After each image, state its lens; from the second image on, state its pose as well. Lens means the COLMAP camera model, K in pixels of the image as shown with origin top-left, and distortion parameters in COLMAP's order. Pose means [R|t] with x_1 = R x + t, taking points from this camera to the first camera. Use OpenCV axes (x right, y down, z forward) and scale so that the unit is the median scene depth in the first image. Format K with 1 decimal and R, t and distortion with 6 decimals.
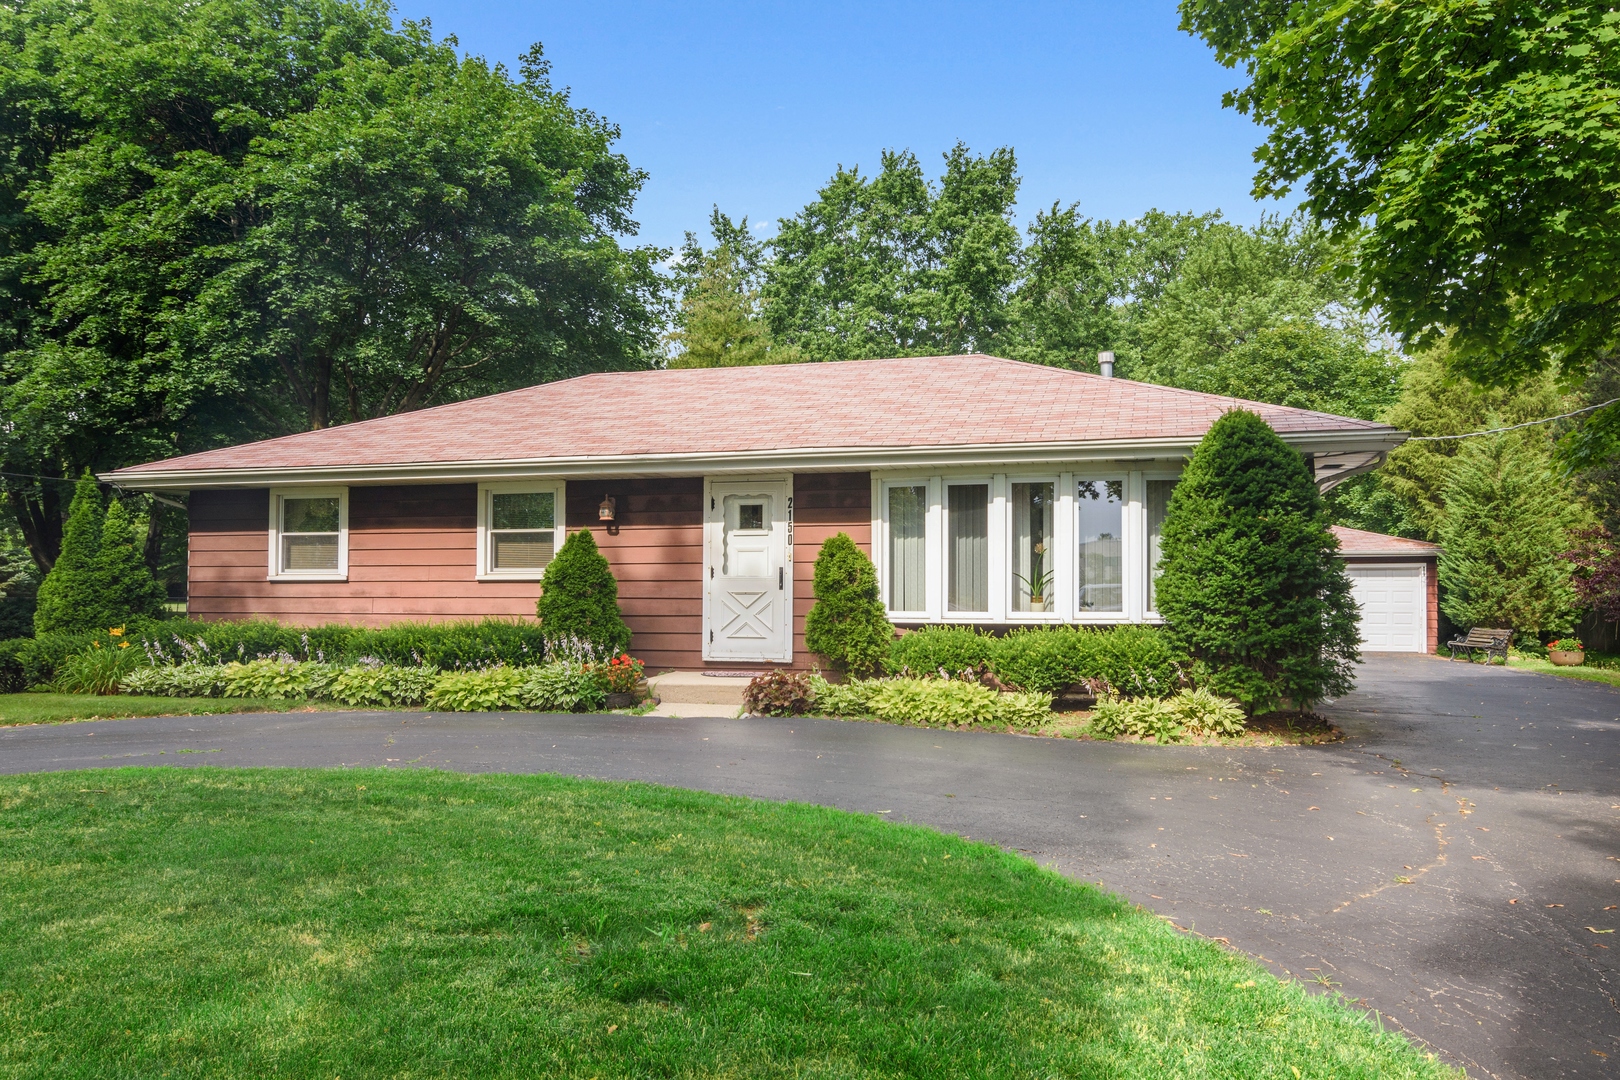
lens RADIAL K [[1190.5, 0, 809.5], [0, 1190.5, 556.4], [0, 0, 1]] dist [-0.003125, 0.006465]
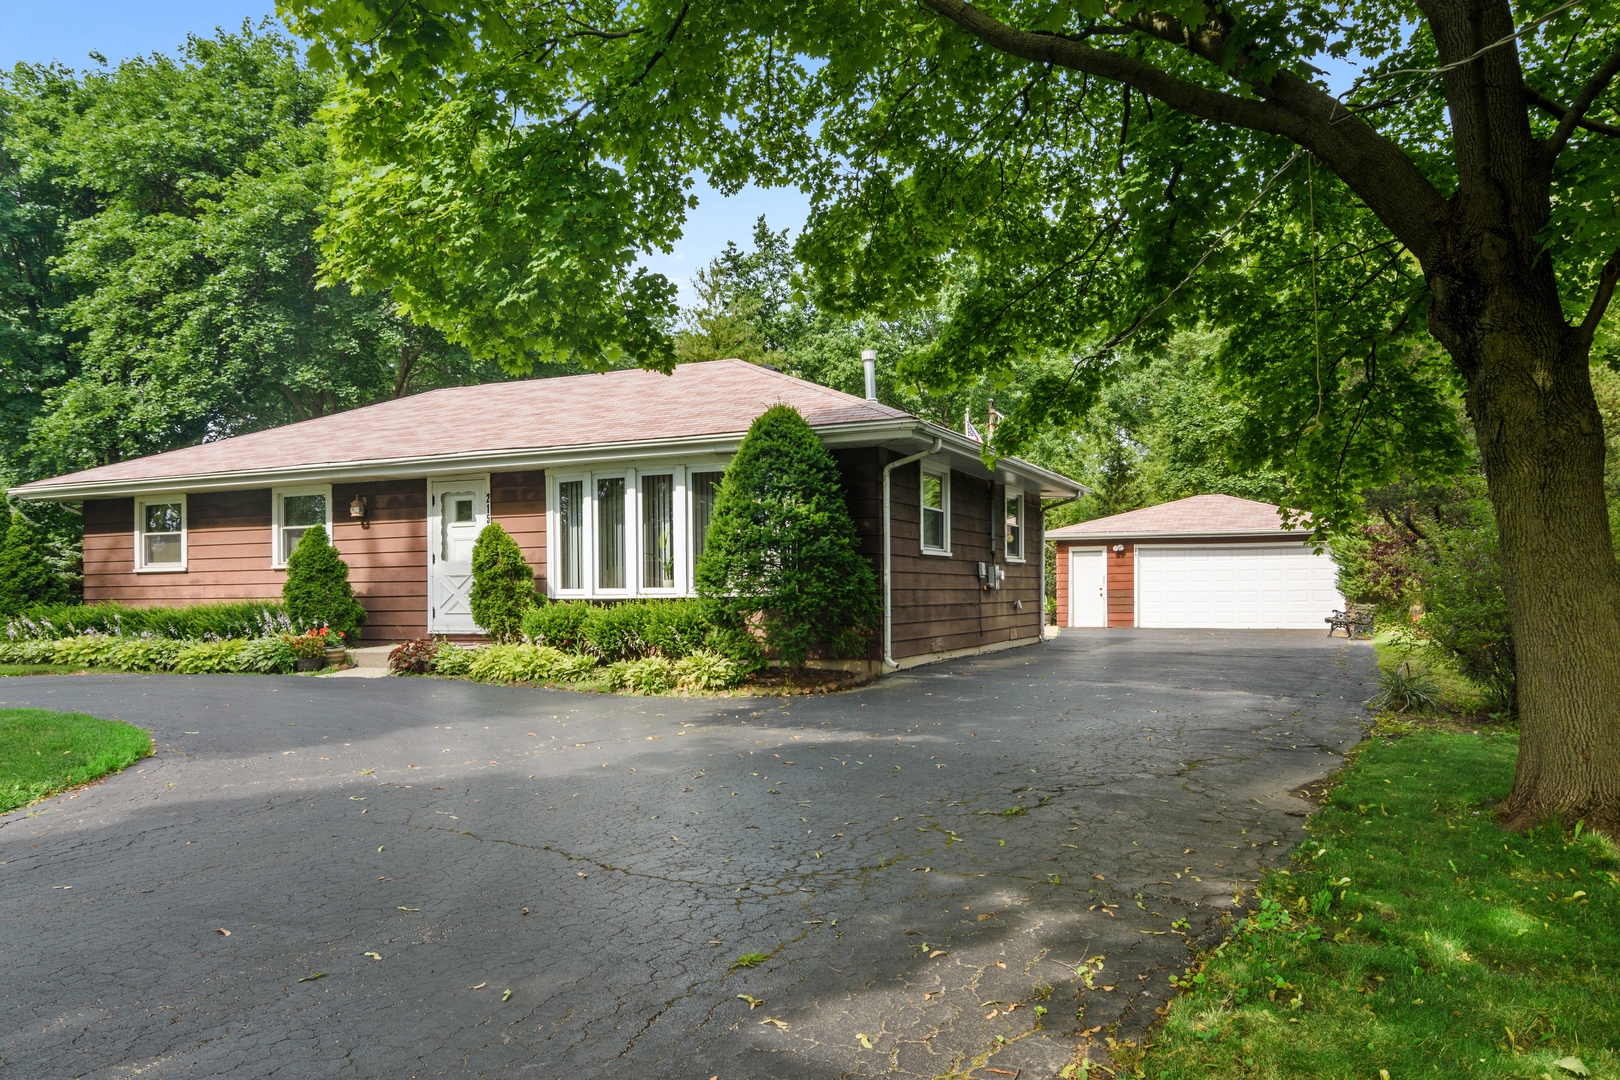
lens RADIAL K [[1141.6, 0, 815.1], [0, 1141.6, 595.2], [0, 0, 1]] dist [-0.032155, -0.005247]
pose [[0.990894, -0.013240, -0.133992, 0.418008], [0.018720, 0.999035, 0.039722, 0.010980], [0.133337, -0.041869, 0.990186, -0.062199]]
